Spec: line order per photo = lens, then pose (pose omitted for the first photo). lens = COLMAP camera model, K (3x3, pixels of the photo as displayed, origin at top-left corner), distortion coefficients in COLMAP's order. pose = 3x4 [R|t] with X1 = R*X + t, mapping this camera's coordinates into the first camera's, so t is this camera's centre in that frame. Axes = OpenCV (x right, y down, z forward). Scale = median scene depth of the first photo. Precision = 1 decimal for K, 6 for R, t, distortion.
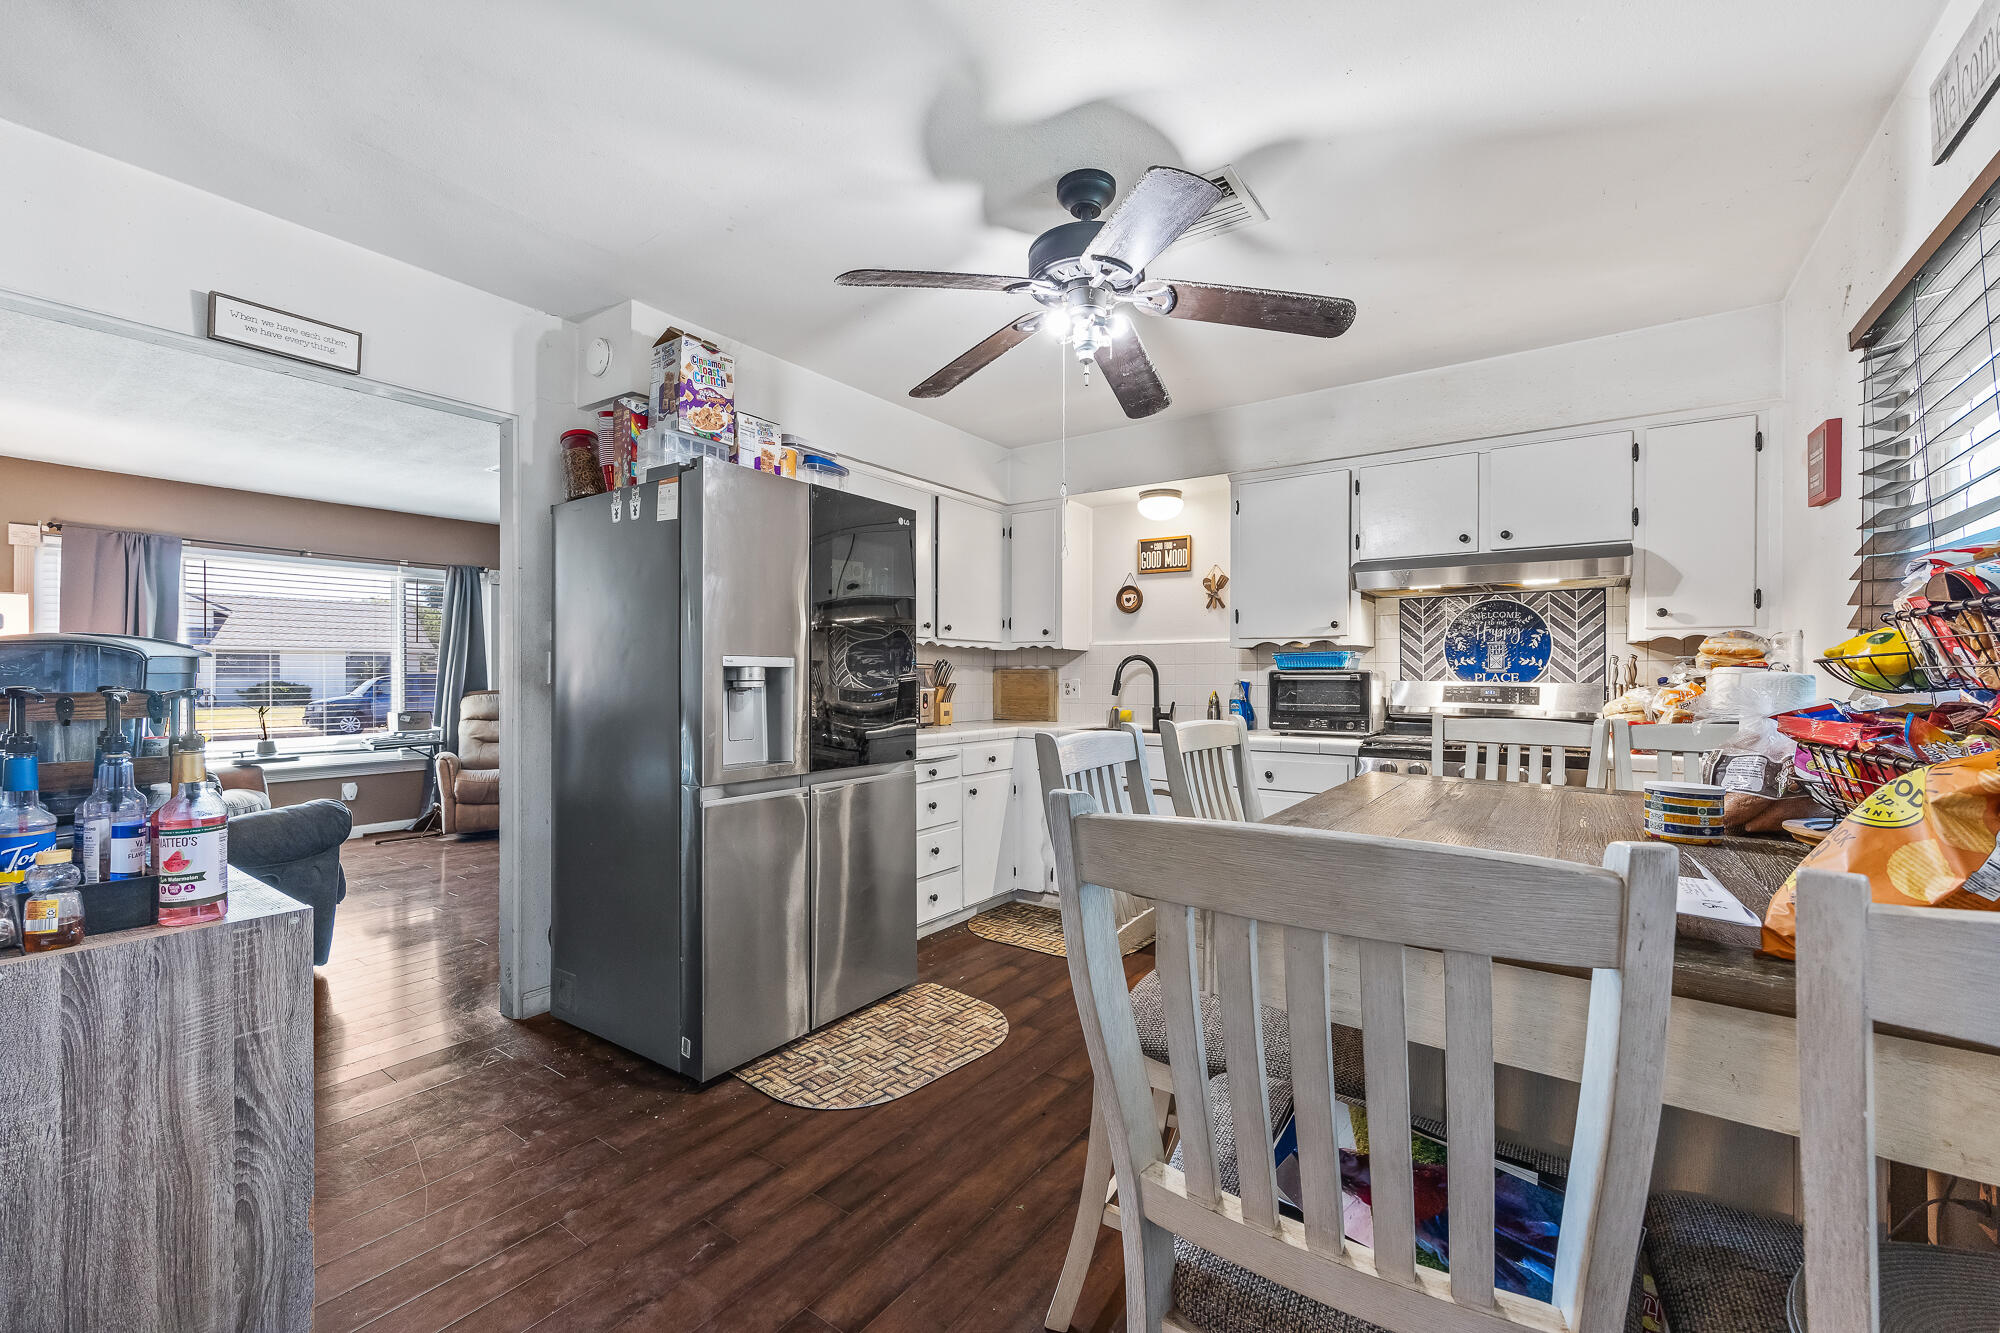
lens RADIAL K [[814.1, 0, 1000.0], [0, 814.1, 666.5], [0, 0, 1]] dist [-0.001129, -0.000116]
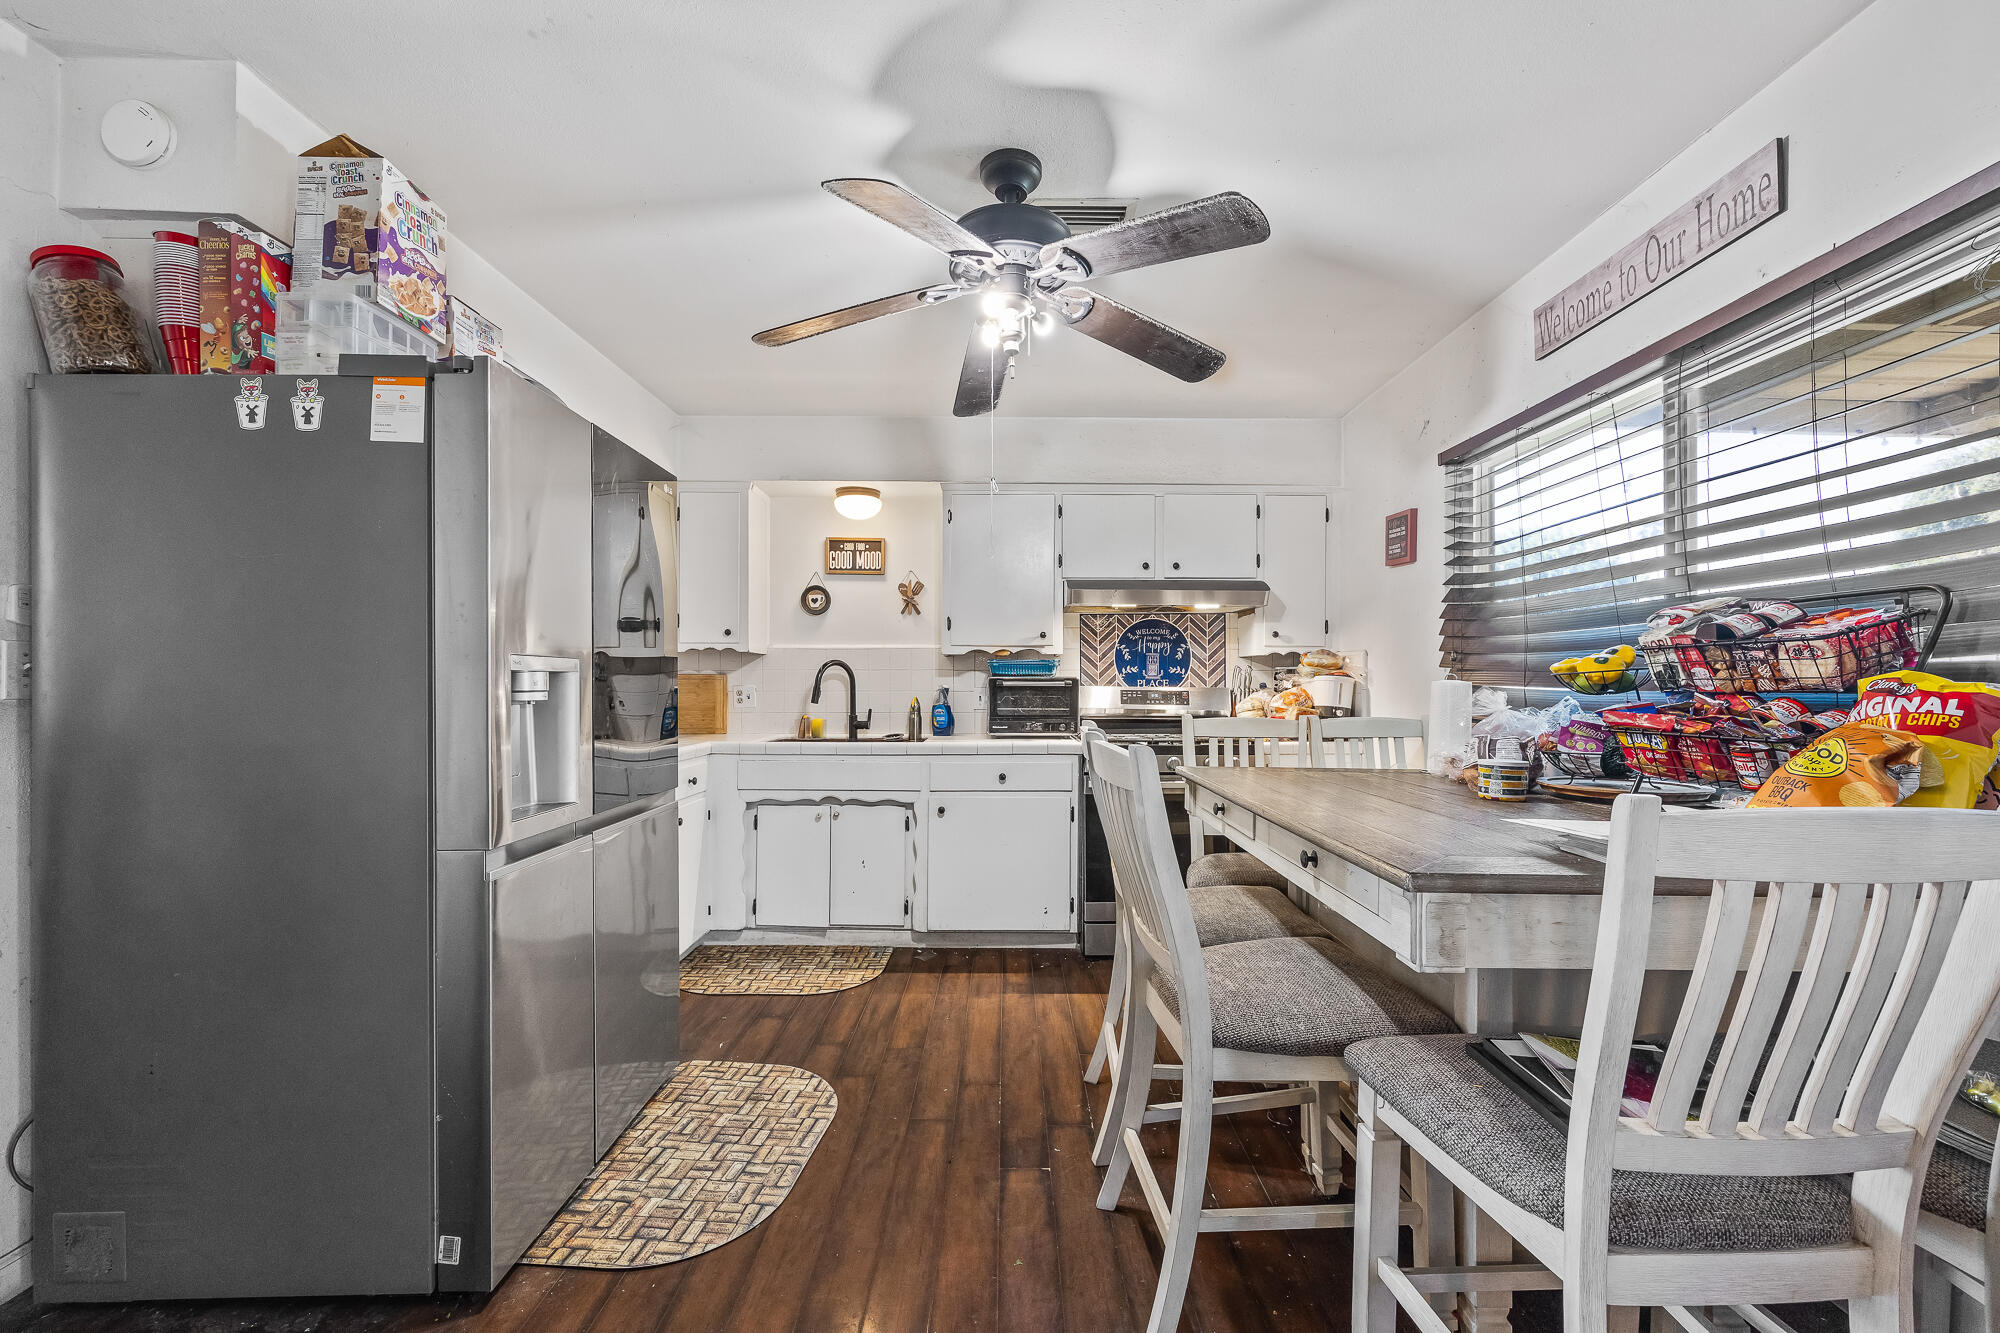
lens RADIAL K [[824.6, 0, 1005.8], [0, 824.6, 674.1], [0, 0, 1]] dist [0.002620, 0.000399]
pose [[0.811962, 0.004236, 0.583695, -0.333767], [-0.006624, 0.999976, 0.001957, -0.001186], [-0.583673, -0.005456, 0.811971, 0.159654]]
